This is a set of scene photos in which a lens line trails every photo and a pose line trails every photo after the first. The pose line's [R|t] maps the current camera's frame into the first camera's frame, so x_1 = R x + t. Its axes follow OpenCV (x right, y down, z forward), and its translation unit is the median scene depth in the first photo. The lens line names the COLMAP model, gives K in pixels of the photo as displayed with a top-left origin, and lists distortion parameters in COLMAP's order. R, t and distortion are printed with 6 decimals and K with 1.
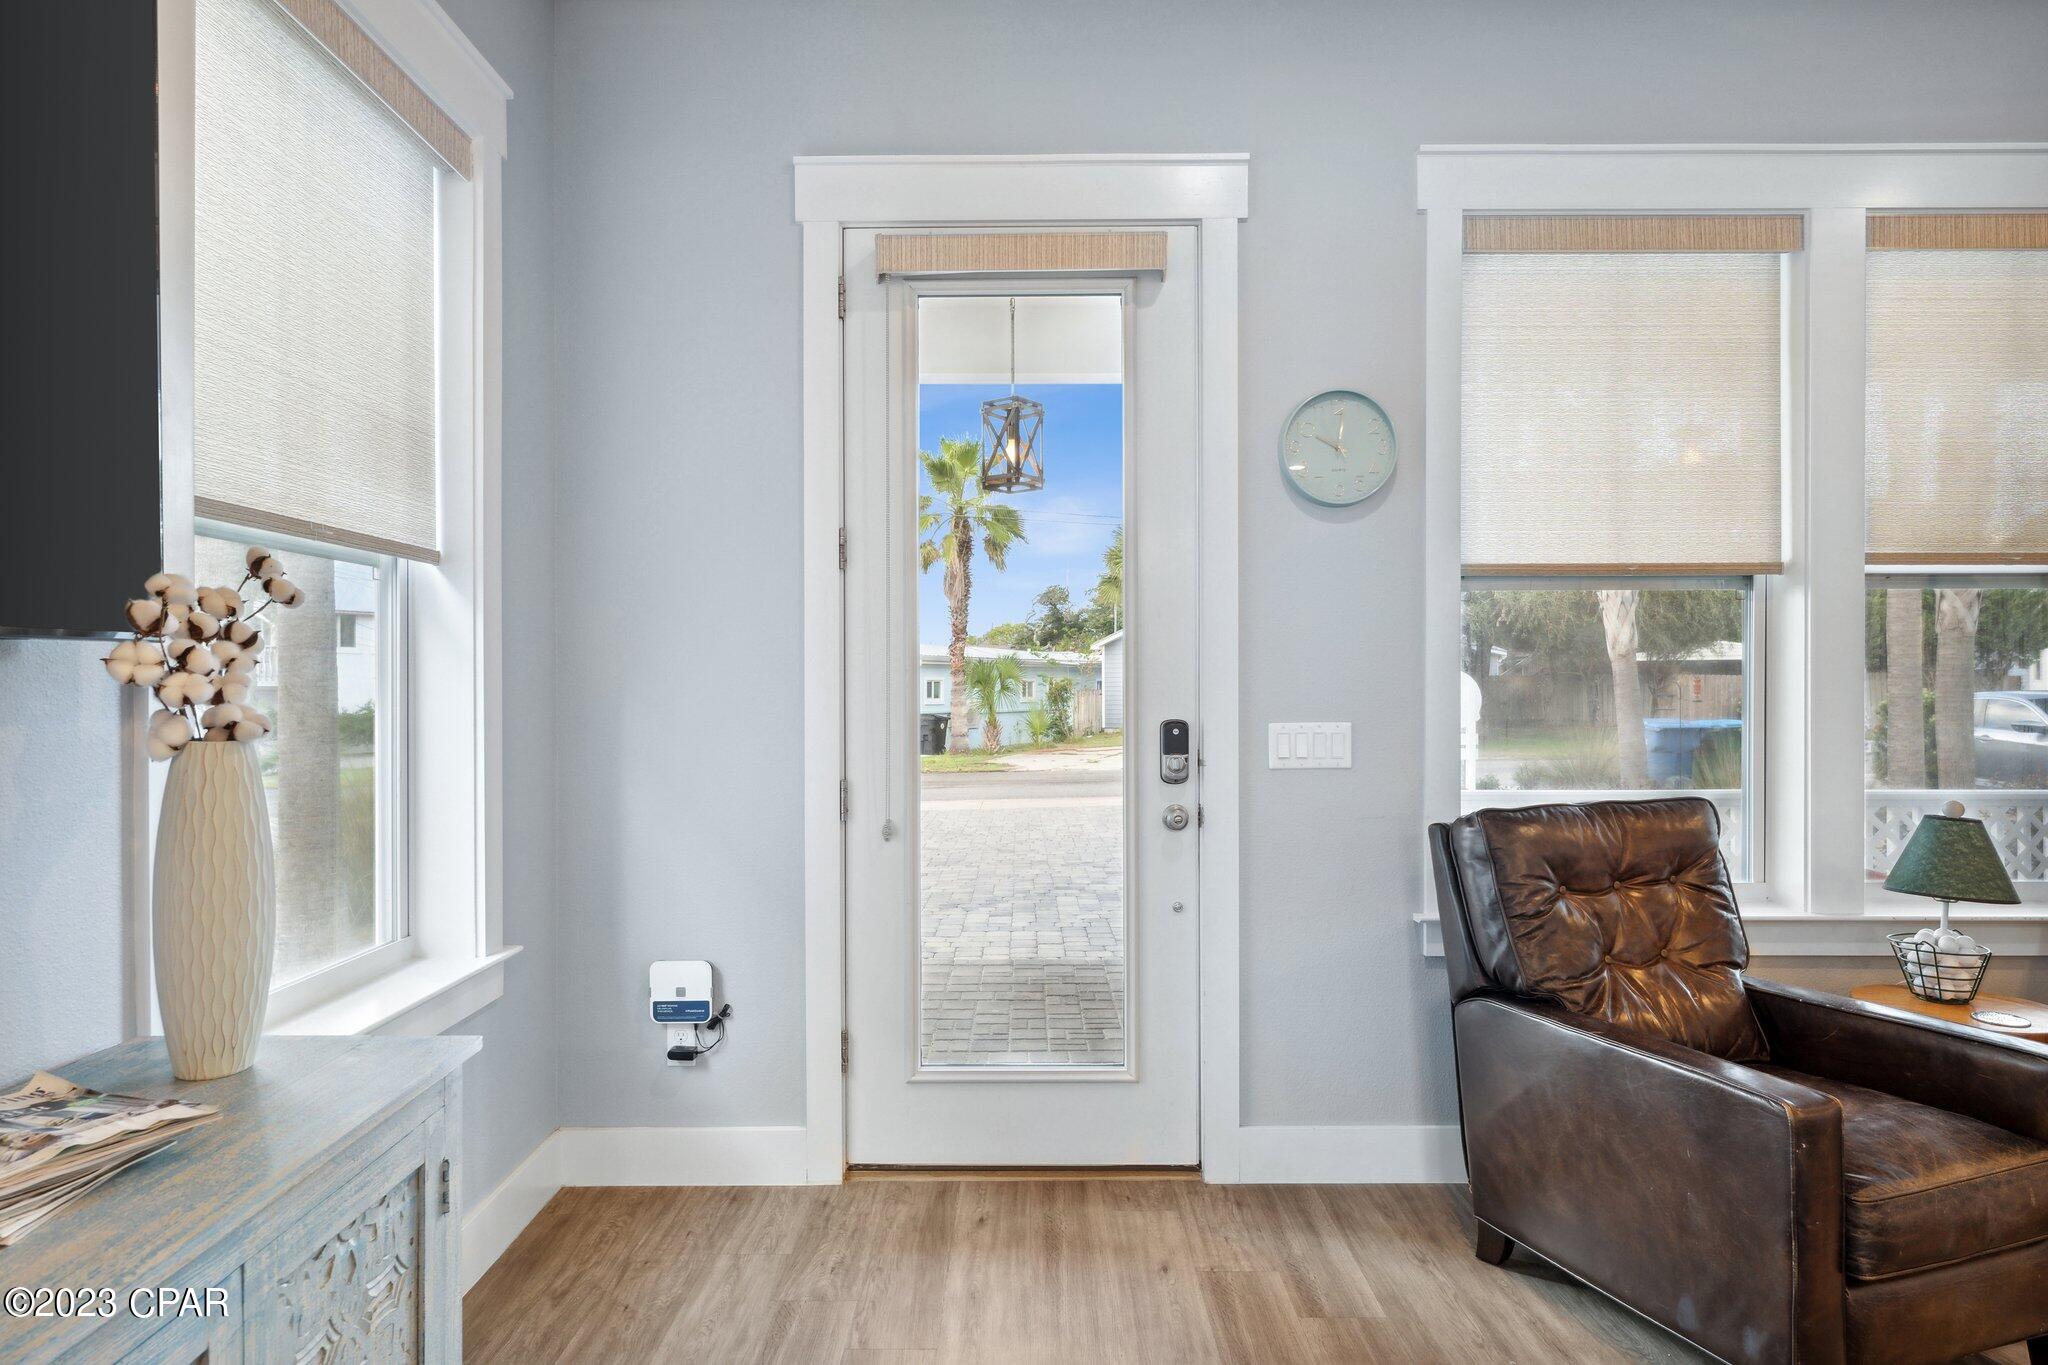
lens RADIAL K [[1191.9, 0, 1015.5], [0, 1191.9, 678.6], [0, 0, 1]] dist [0.008766, -0.000647]
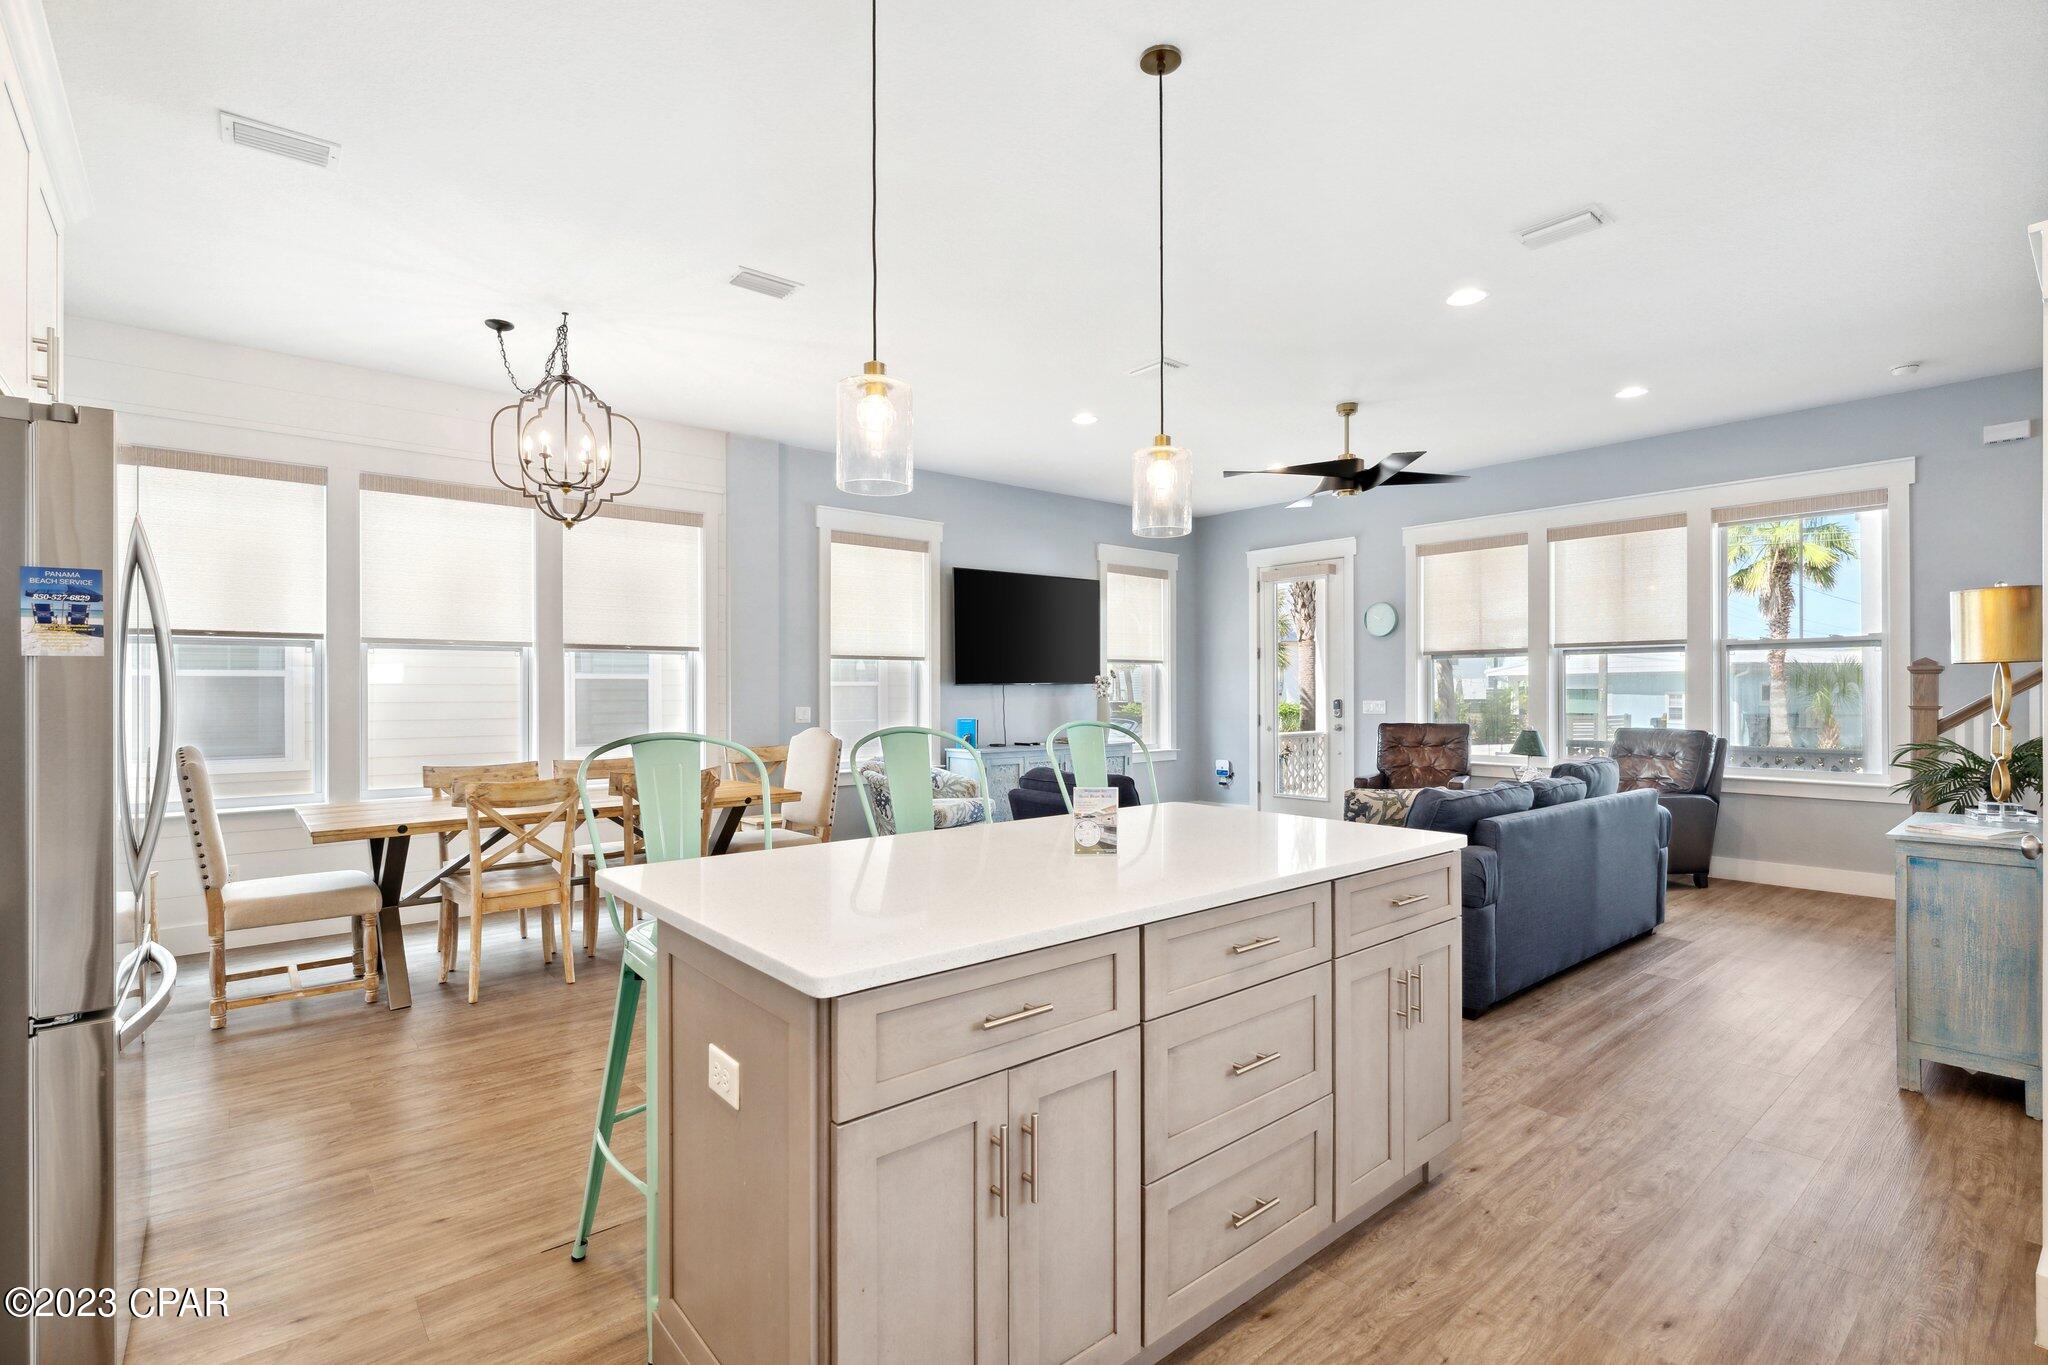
lens RADIAL K [[963.8, 0, 1020.6], [0, 963.8, 685.8], [0, 0, 1]] dist [-0.000013, -0.000075]
pose [[0.645851, -0.003569, -0.763455, 1.694911], [0.006450, 0.999979, 0.000782, -0.013255], [0.763436, -0.005429, 0.645860, -1.535473]]
